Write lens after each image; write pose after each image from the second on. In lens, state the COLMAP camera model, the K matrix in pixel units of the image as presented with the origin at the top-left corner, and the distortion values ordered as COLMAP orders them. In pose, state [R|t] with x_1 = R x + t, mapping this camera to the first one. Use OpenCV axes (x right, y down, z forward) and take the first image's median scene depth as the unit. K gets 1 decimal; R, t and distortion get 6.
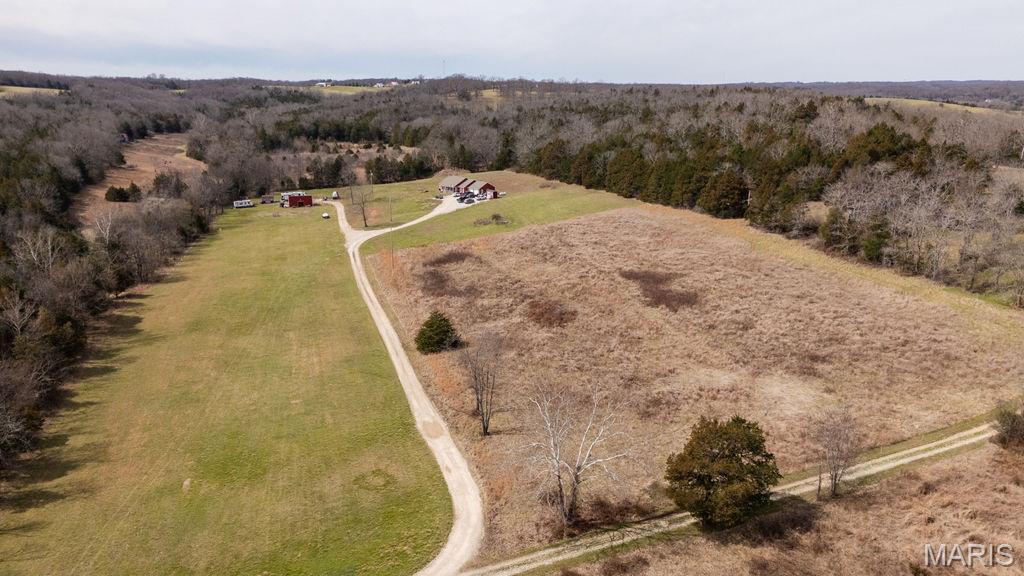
lens RADIAL K [[748.7, 0, 514.6], [0, 748.7, 287.5], [0, 0, 1]] dist [0.078781, -0.071559]
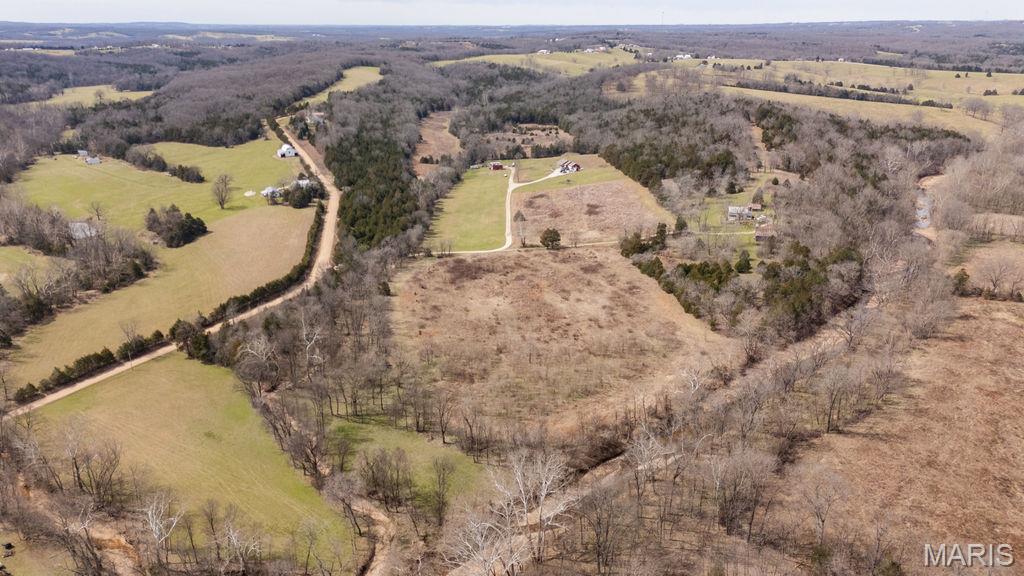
lens RADIAL K [[748.7, 0, 518.2], [0, 748.7, 288.4], [0, 0, 1]] dist [0.078781, -0.071559]
pose [[0.956679, 0.095686, -0.274971, 0.456077], [-0.071952, 0.992858, 0.095164, 0.030358], [0.282113, -0.071257, 0.956731, -1.237763]]
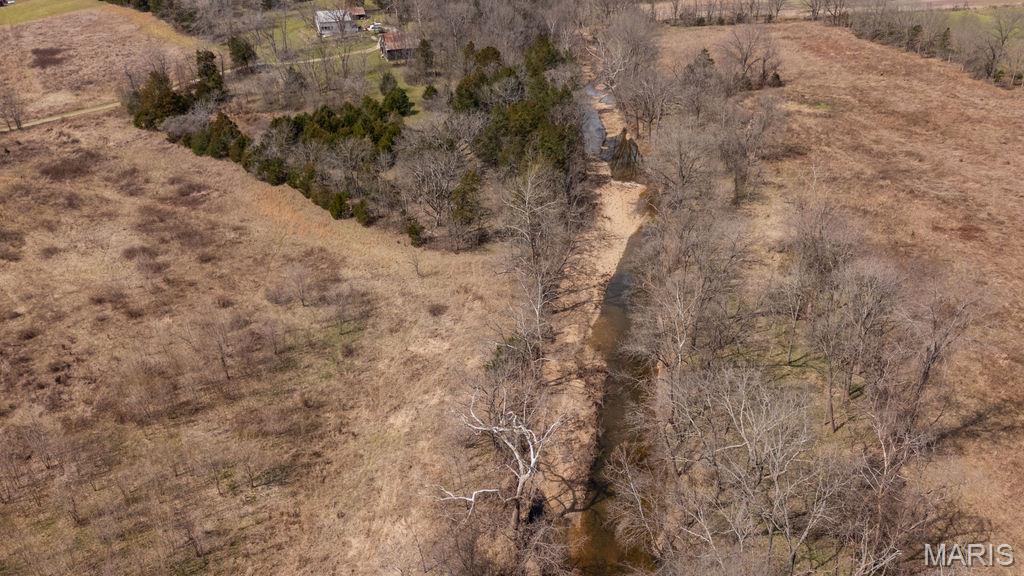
lens RADIAL K [[748.7, 0, 510.7], [0, 748.7, 287.9], [0, 0, 1]] dist [0.078781, -0.071559]
pose [[0.948613, -0.161878, 0.271898, 0.346612], [0.094060, 0.964655, 0.246156, 0.095240], [-0.302135, -0.207932, 0.930311, -0.523615]]
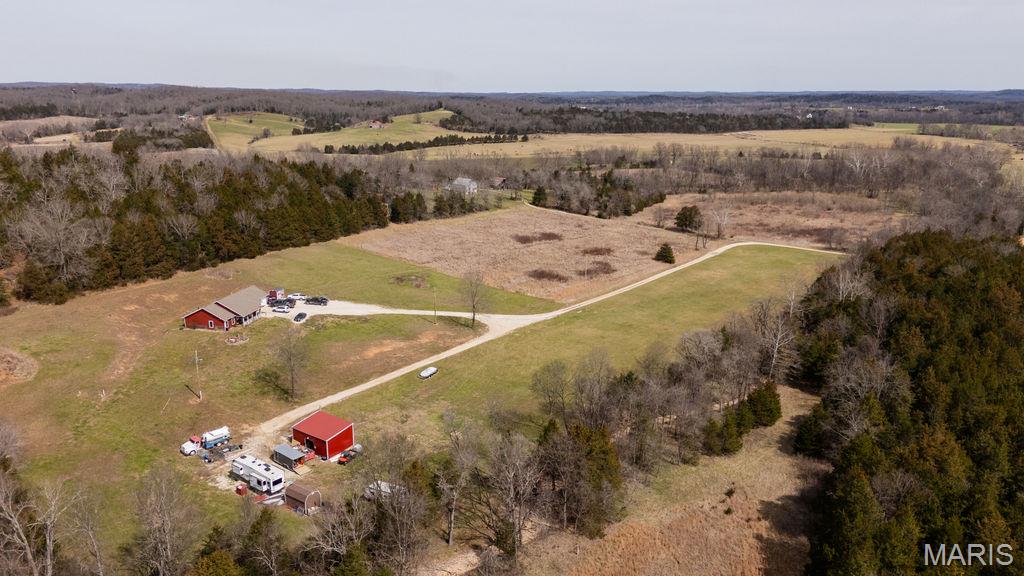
lens RADIAL K [[748.7, 0, 514.8], [0, 748.7, 291.4], [0, 0, 1]] dist [0.078781, -0.071559]
pose [[-0.606839, -0.207540, 0.767251, -0.711484], [0.192353, 0.898267, 0.395116, -0.362962], [-0.771198, 0.387355, -0.505182, 1.173363]]
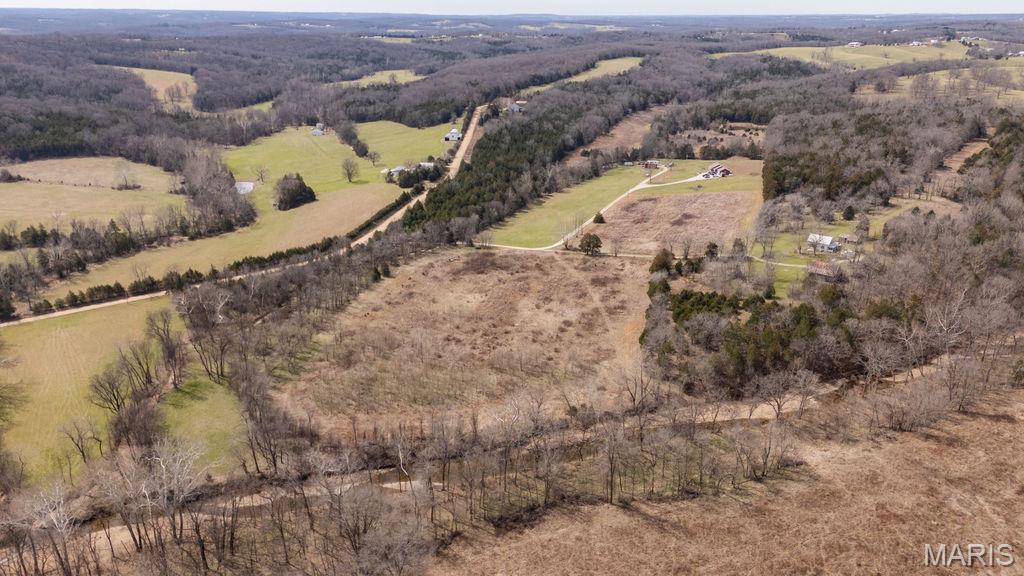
lens RADIAL K [[748.7, 0, 516.6], [0, 748.7, 292.8], [0, 0, 1]] dist [0.078781, -0.071559]
pose [[0.735553, 0.237016, -0.634654, 0.930430], [-0.171789, 0.971439, 0.163690, -0.051780], [0.655325, -0.011376, 0.755261, -0.919524]]
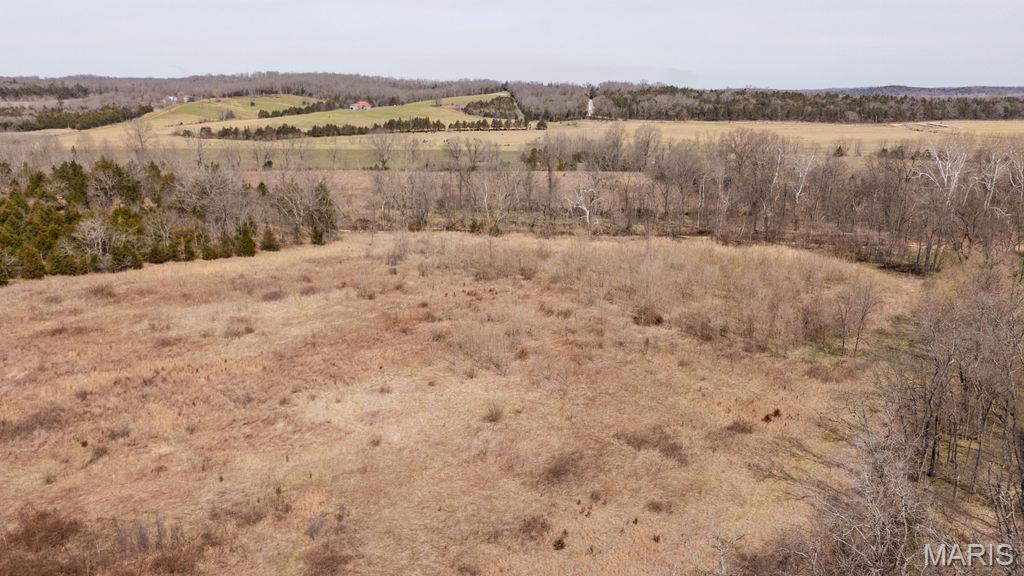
lens RADIAL K [[748.7, 0, 509.4], [0, 748.7, 282.1], [0, 0, 1]] dist [0.078781, -0.071559]
pose [[-0.331318, -0.231487, 0.914682, -0.246269], [0.234999, 0.918640, 0.317610, 0.044421], [-0.913786, 0.320179, -0.249963, -0.002276]]
